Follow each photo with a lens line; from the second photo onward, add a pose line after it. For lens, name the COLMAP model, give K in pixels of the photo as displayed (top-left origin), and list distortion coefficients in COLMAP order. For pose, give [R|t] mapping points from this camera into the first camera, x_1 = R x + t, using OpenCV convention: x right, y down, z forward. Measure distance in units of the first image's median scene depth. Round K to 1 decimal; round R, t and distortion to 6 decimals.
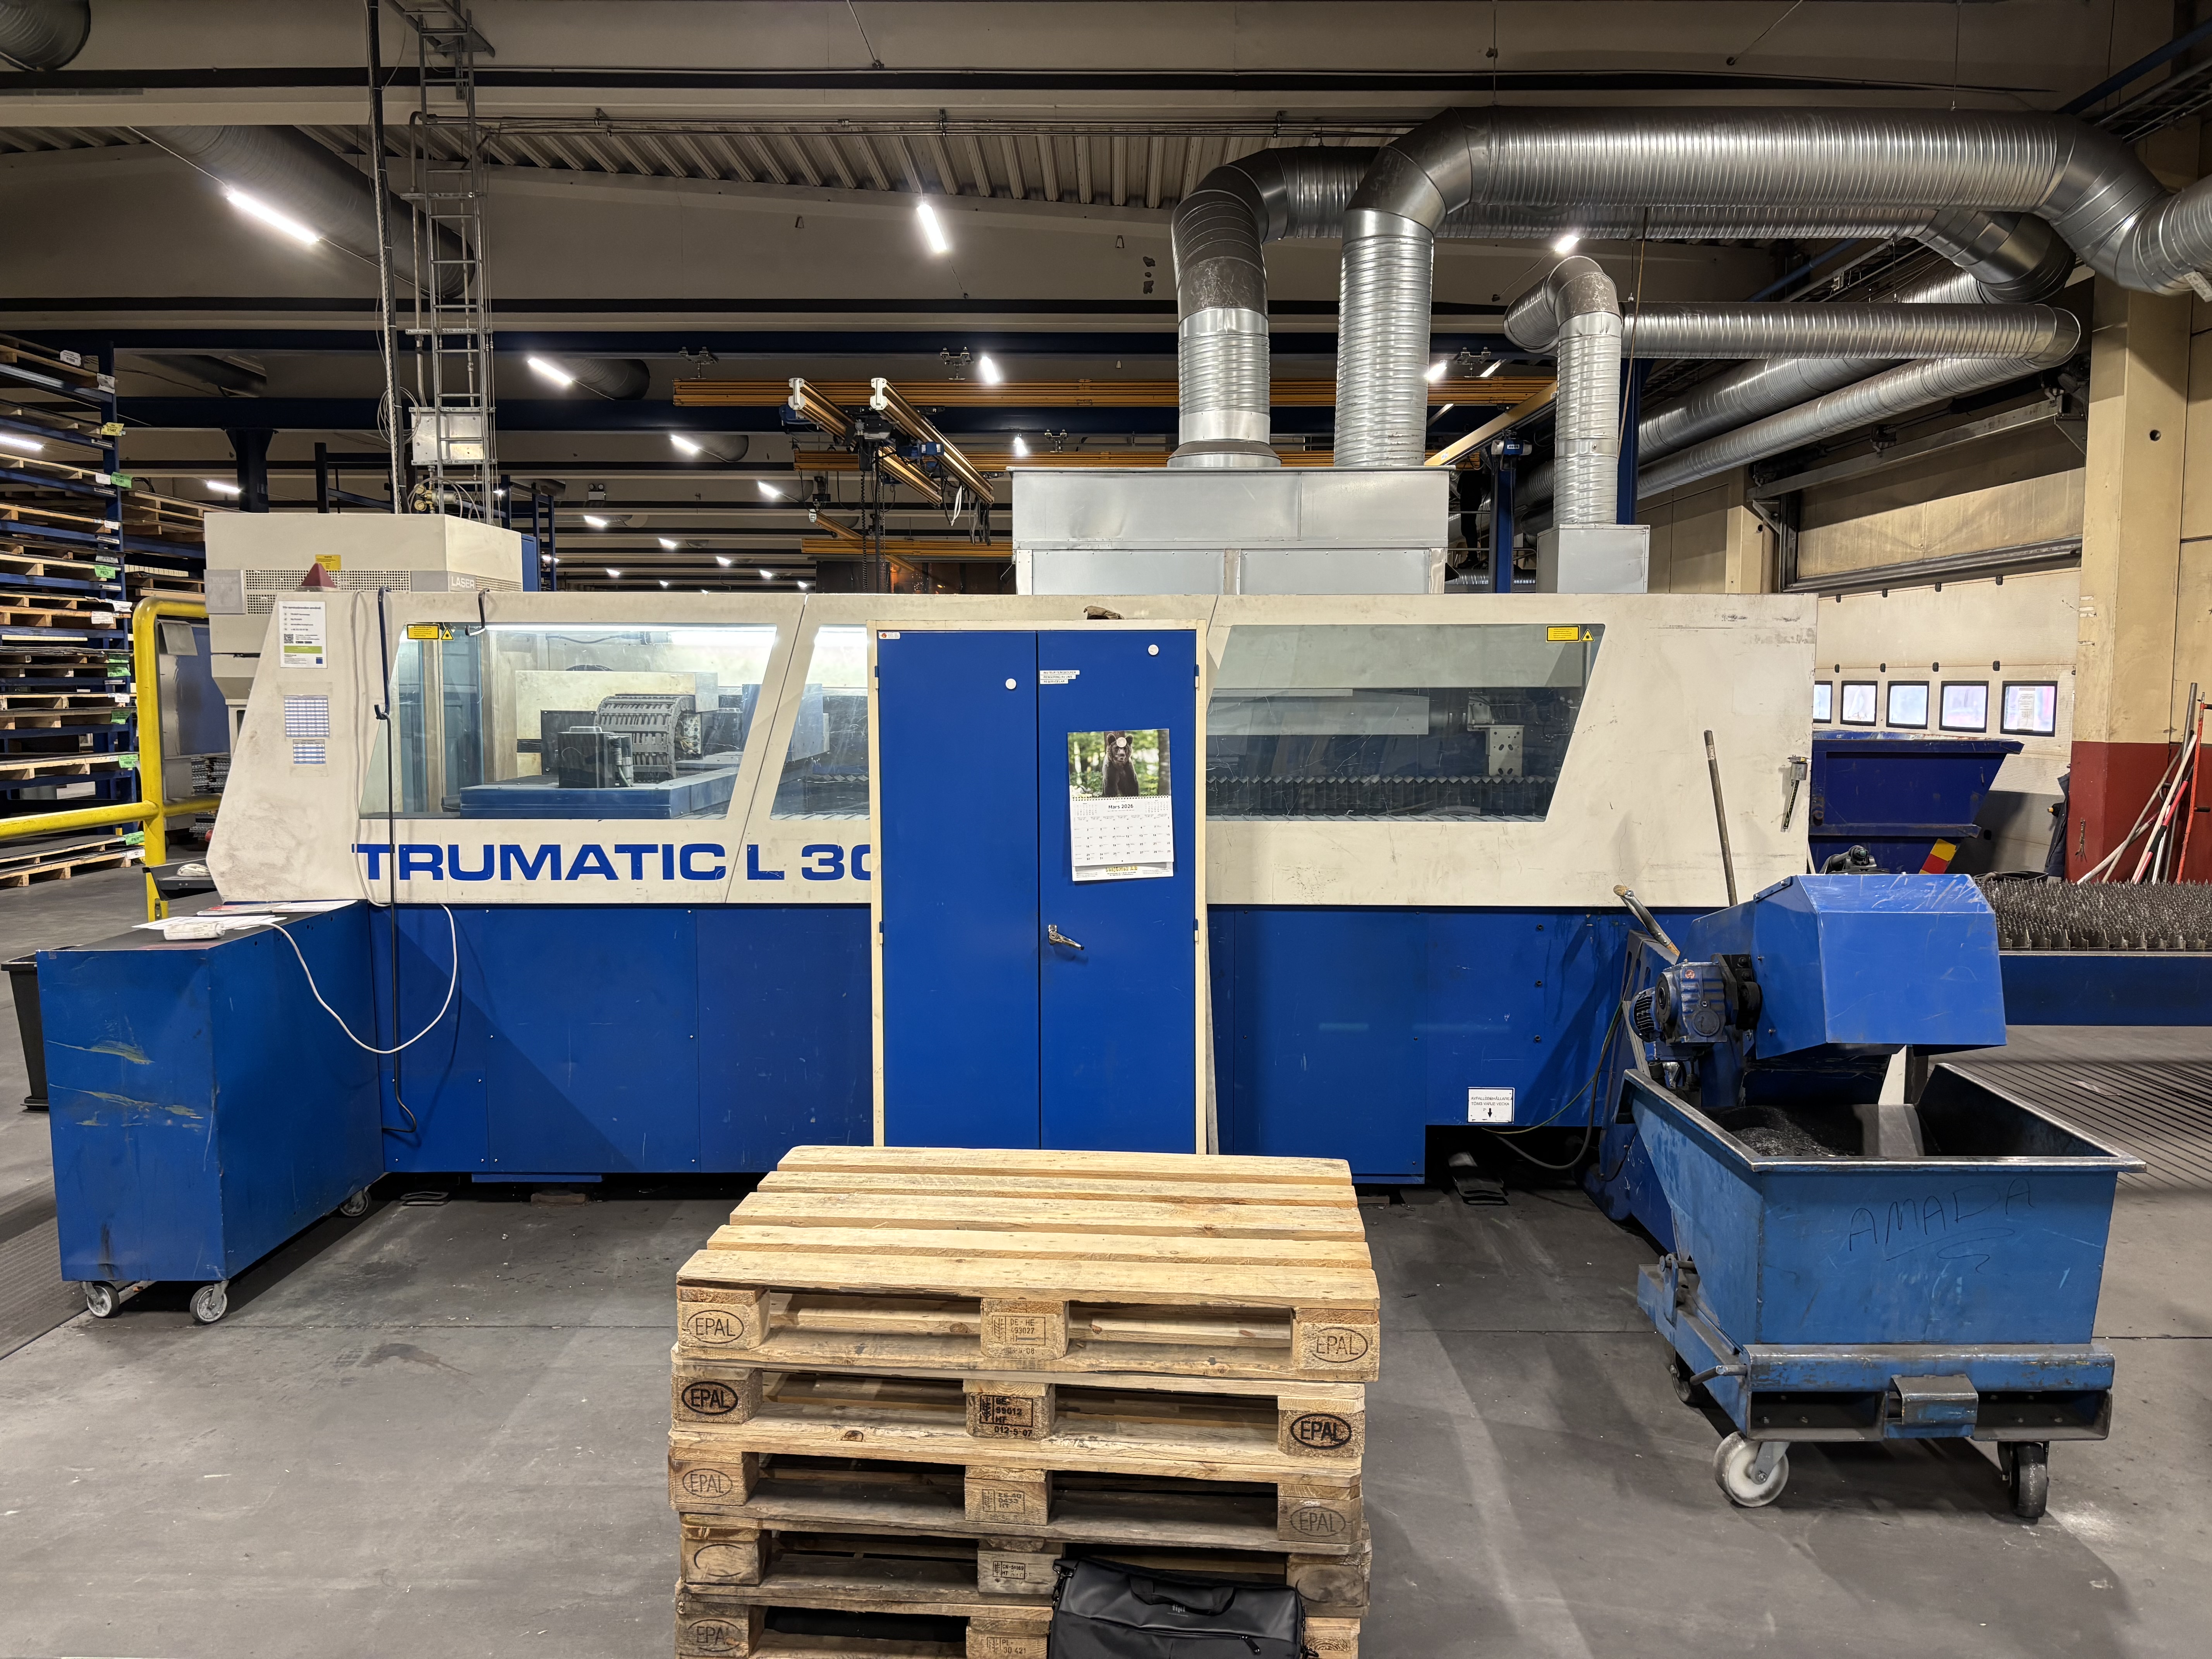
lens RADIAL K [[1658.3, 0, 1096.8], [0, 1658.3, 856.0], [0, 0, 1]] dist [0.043318, -0.044455]
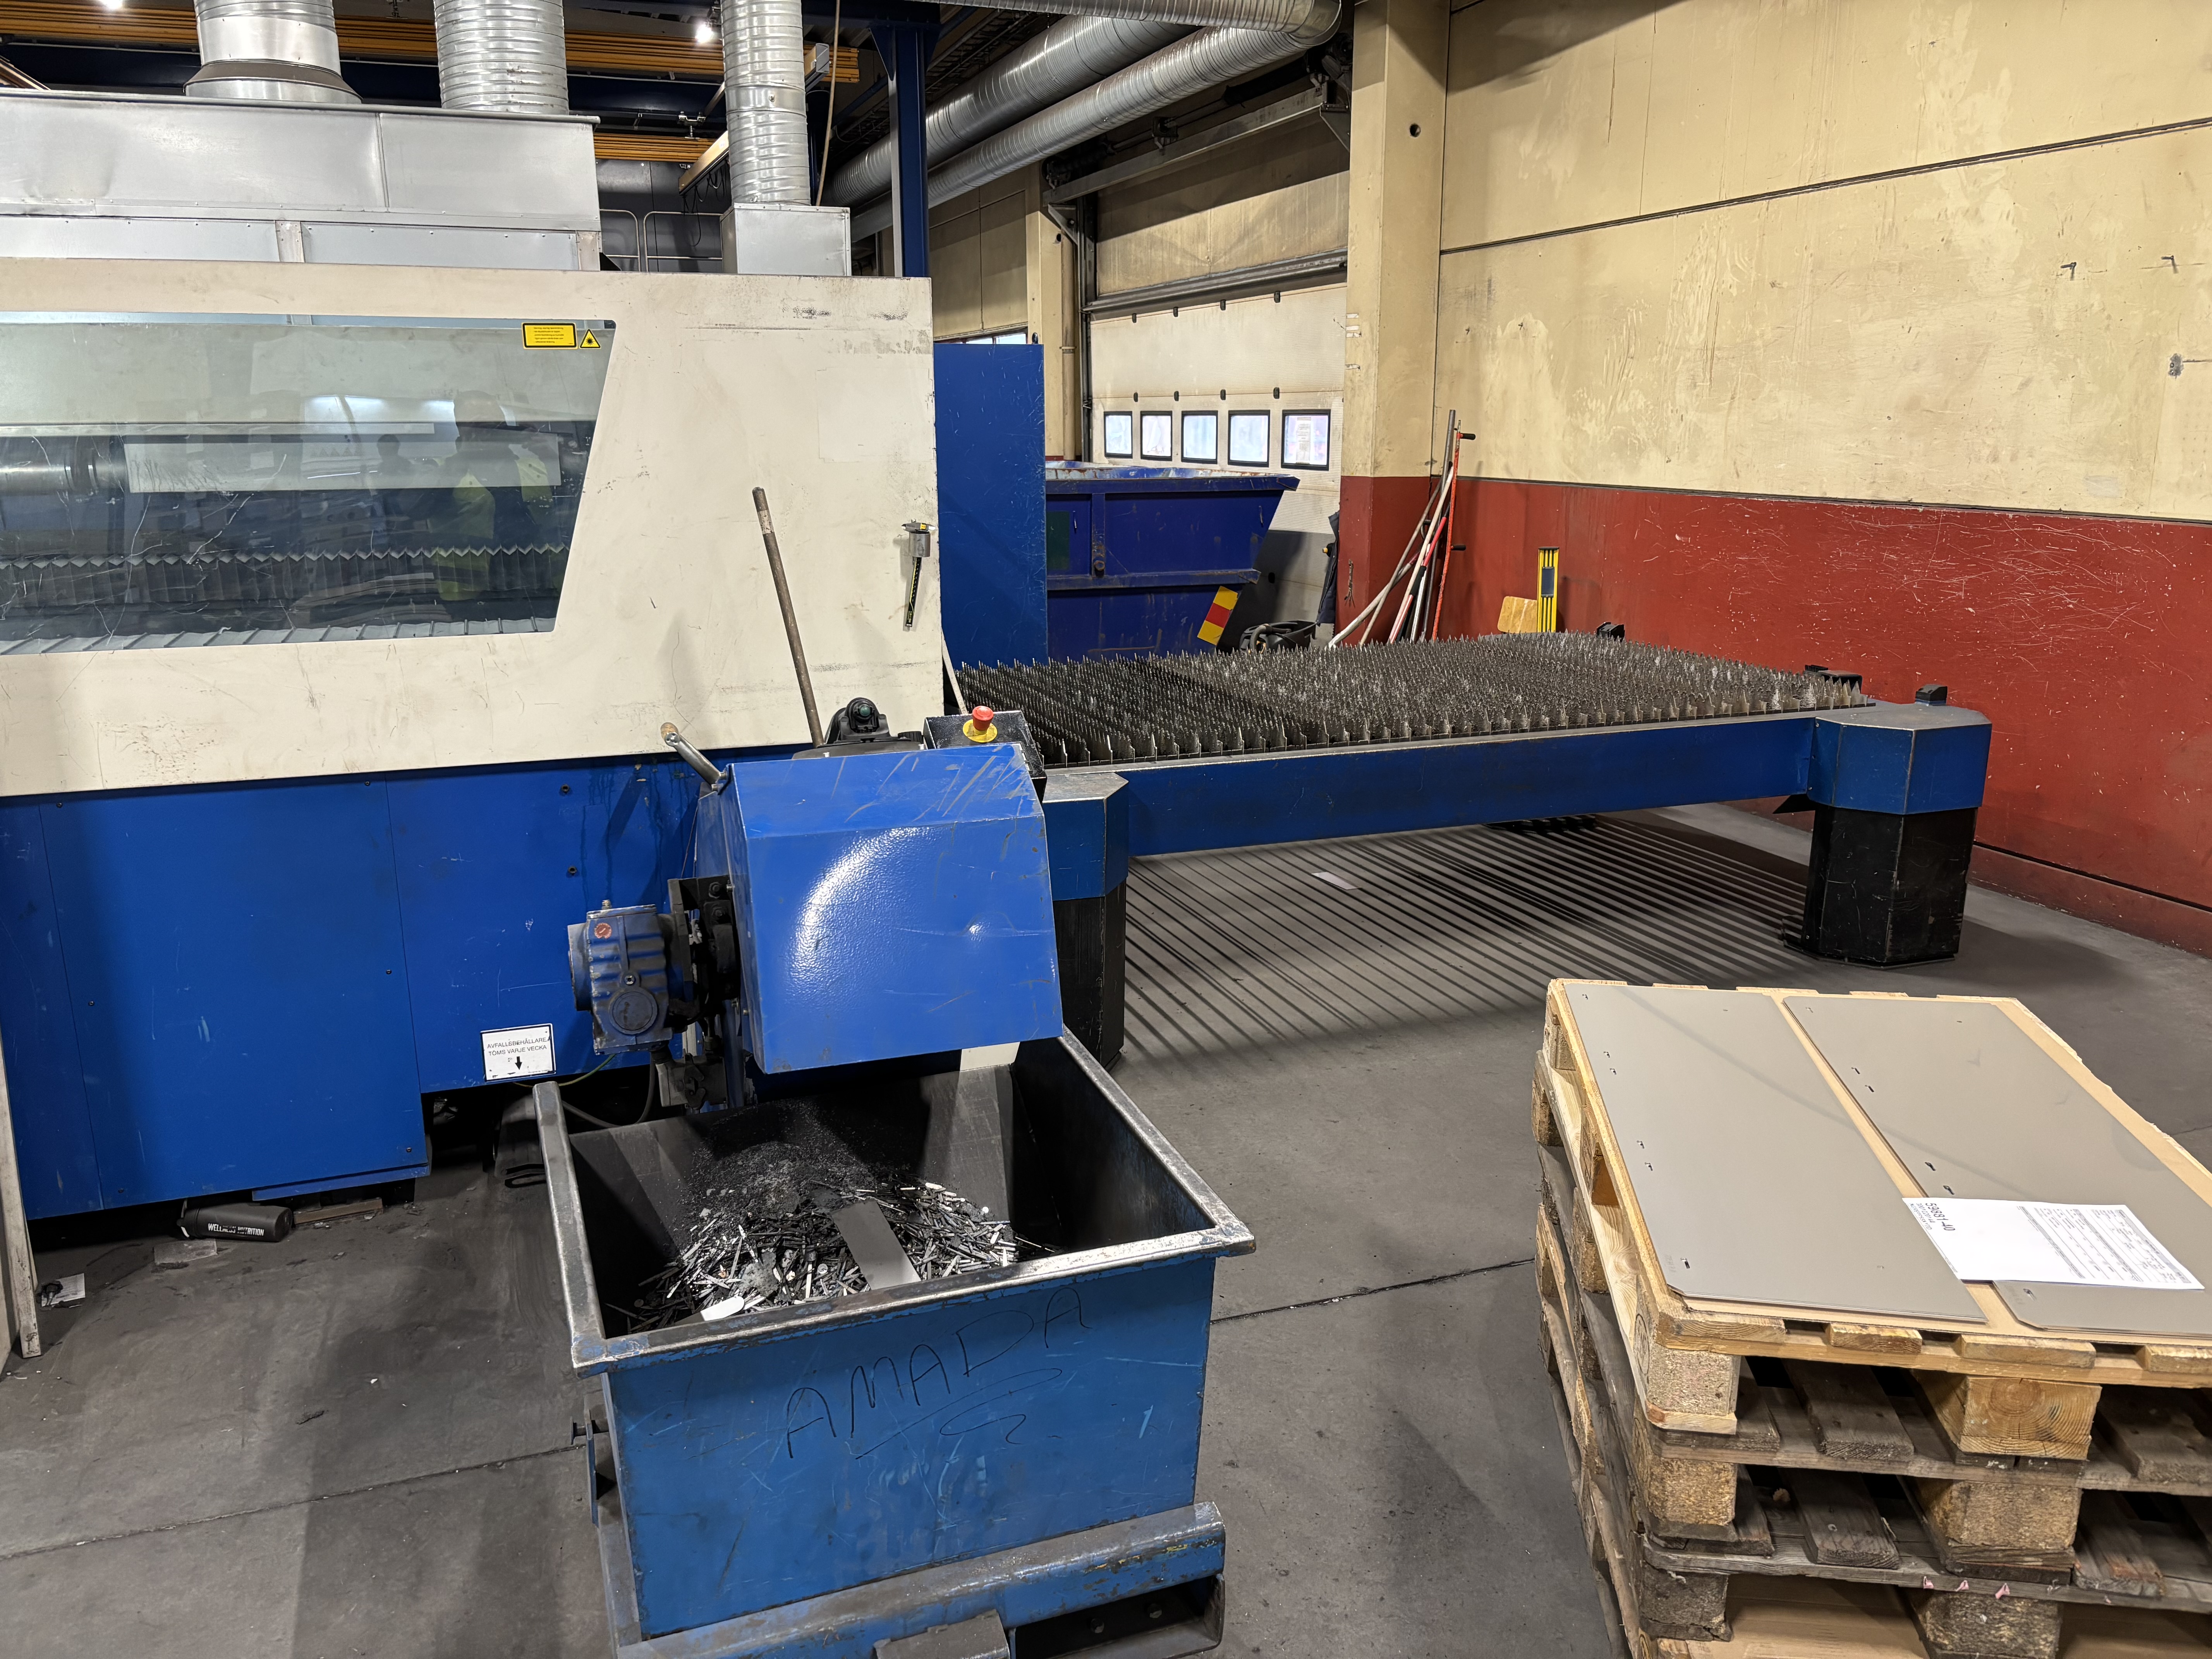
lens RADIAL K [[1646.1, 0, 1078.1], [0, 1646.1, 829.5], [0, 0, 1]] dist [0.060955, -0.071875]
pose [[0.942468, -0.087628, 0.322607, 0.144415], [0.040805, 0.987973, 0.149148, -0.019034], [-0.331797, -0.127403, 0.934708, 0.180495]]
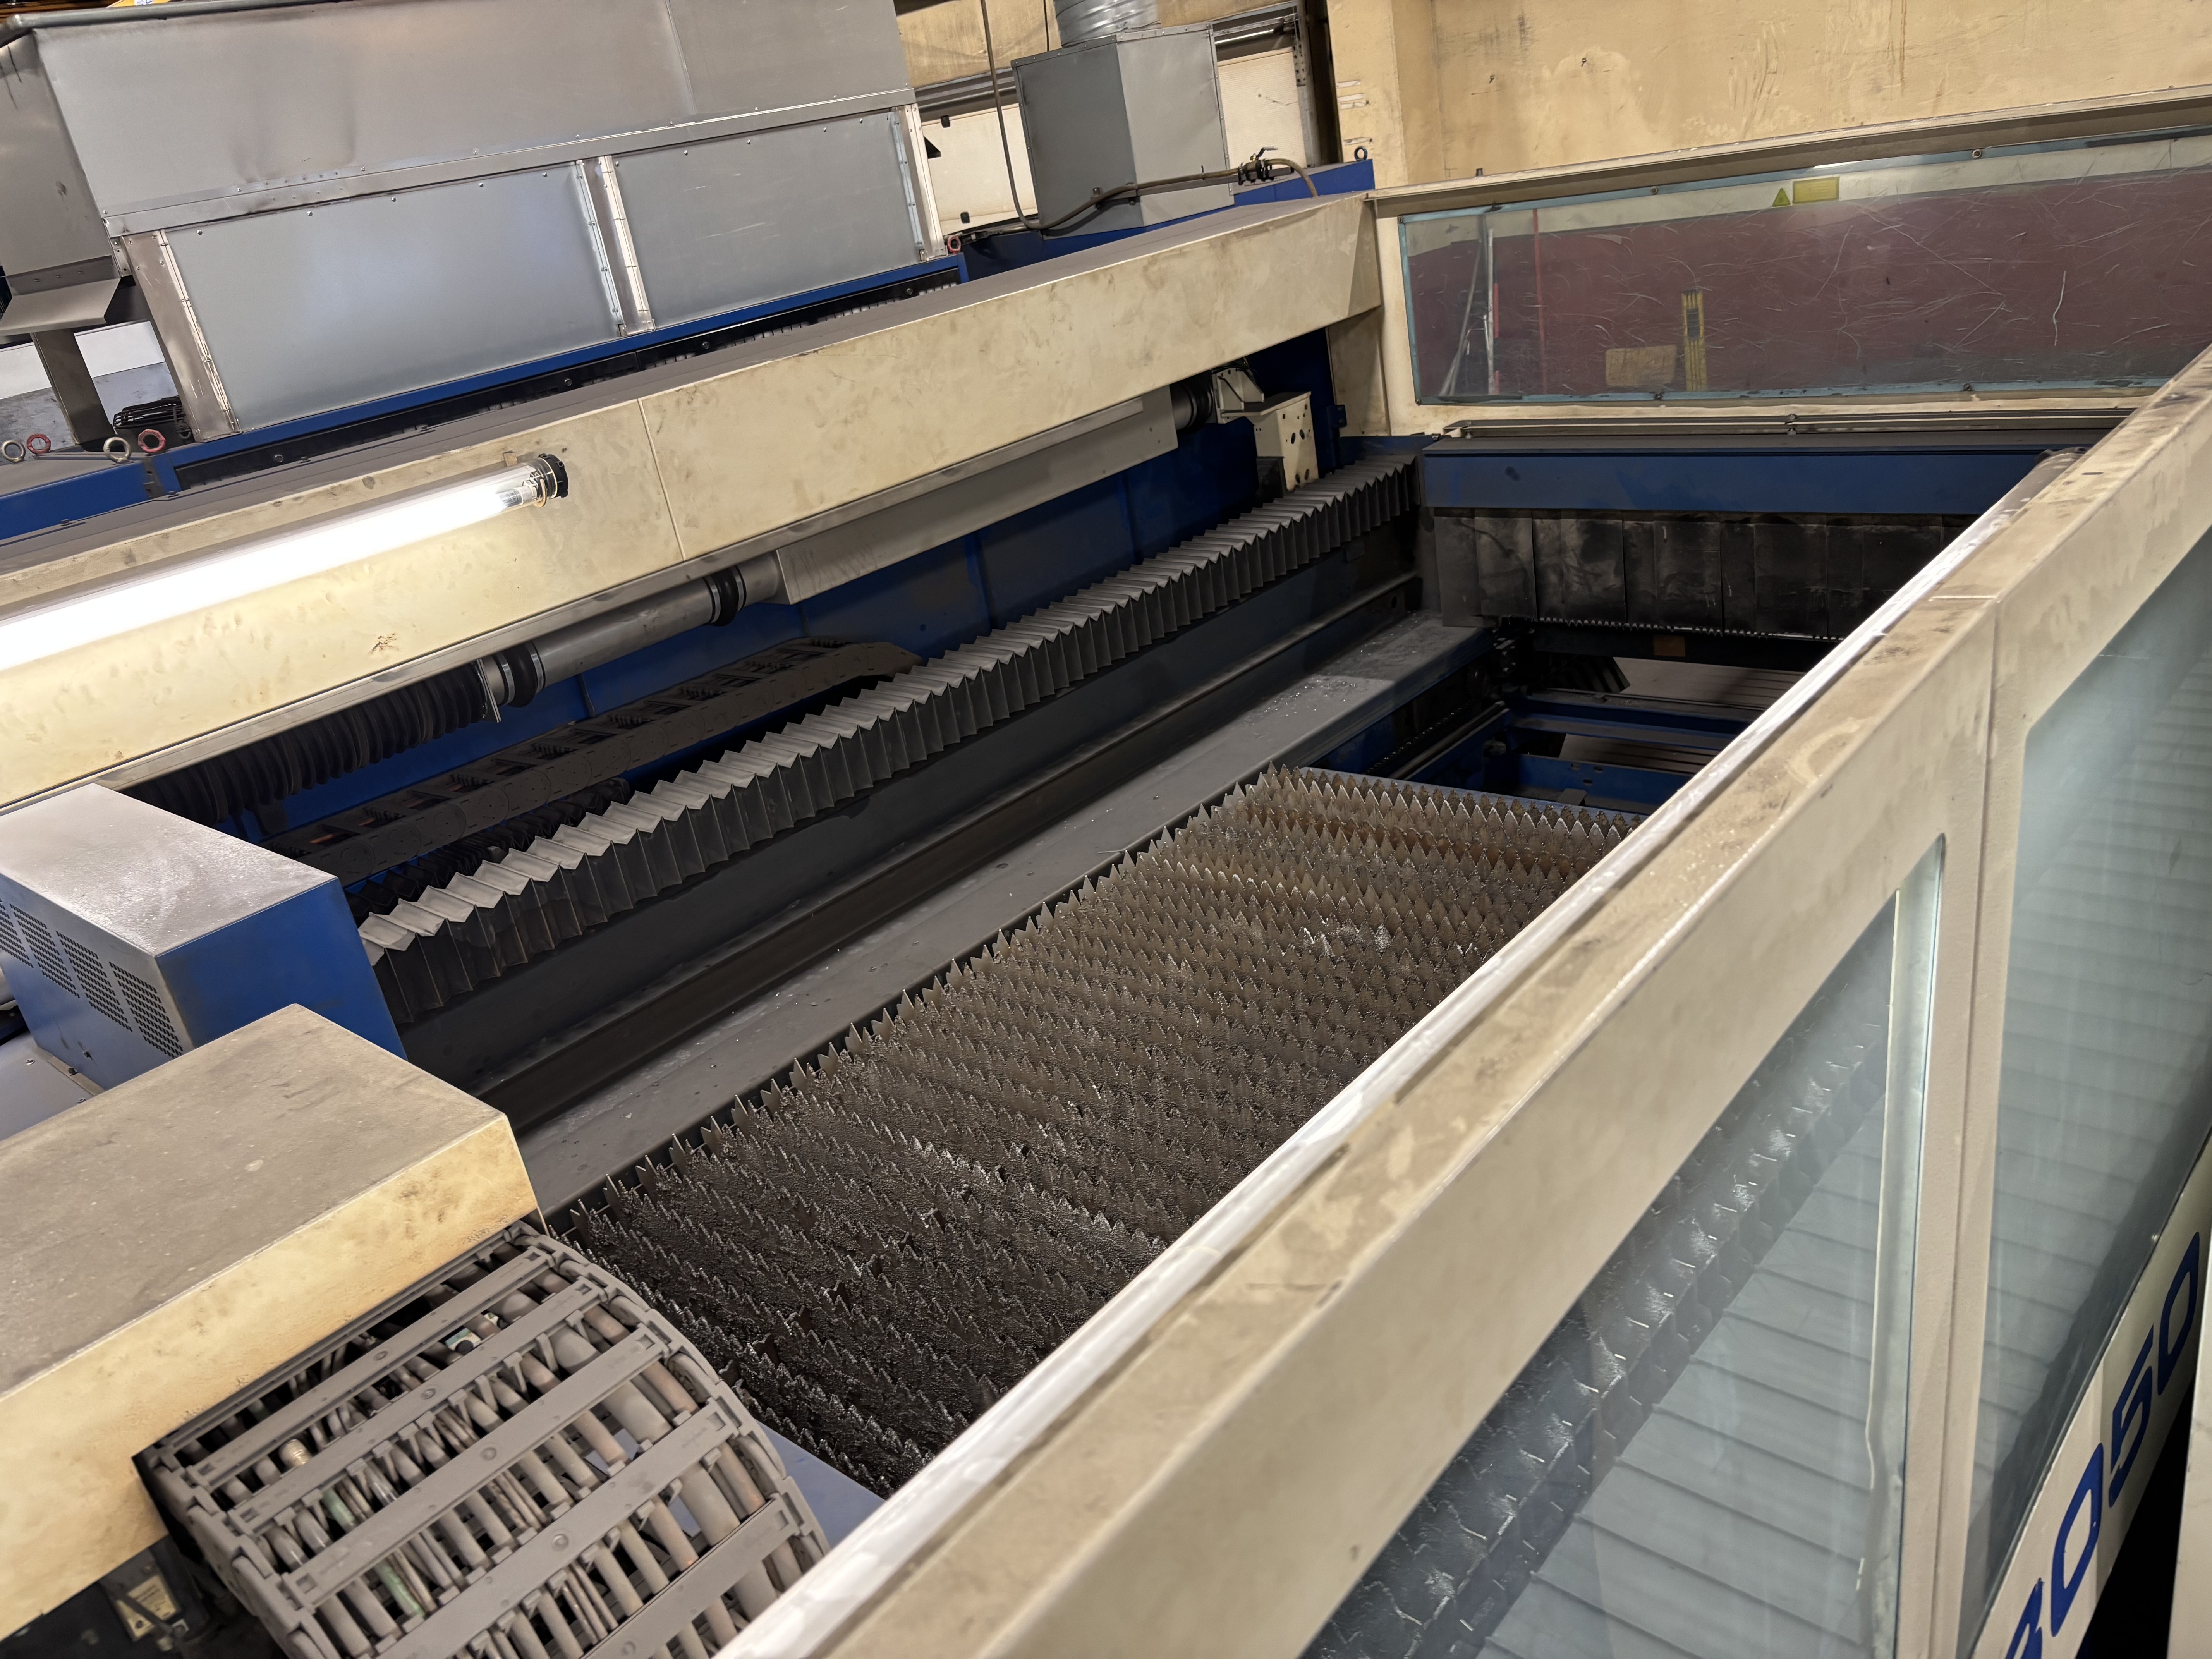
lens RADIAL K [[1692.3, 0, 1079.4], [0, 1692.3, 831.2], [0, 0, 1]] dist [0.035226, -0.042296]
pose [[0.658437, -0.396156, 0.639938, -0.205979], [0.249519, 0.917075, 0.310987, -0.122029], [-0.710071, -0.045088, 0.702685, 0.539917]]
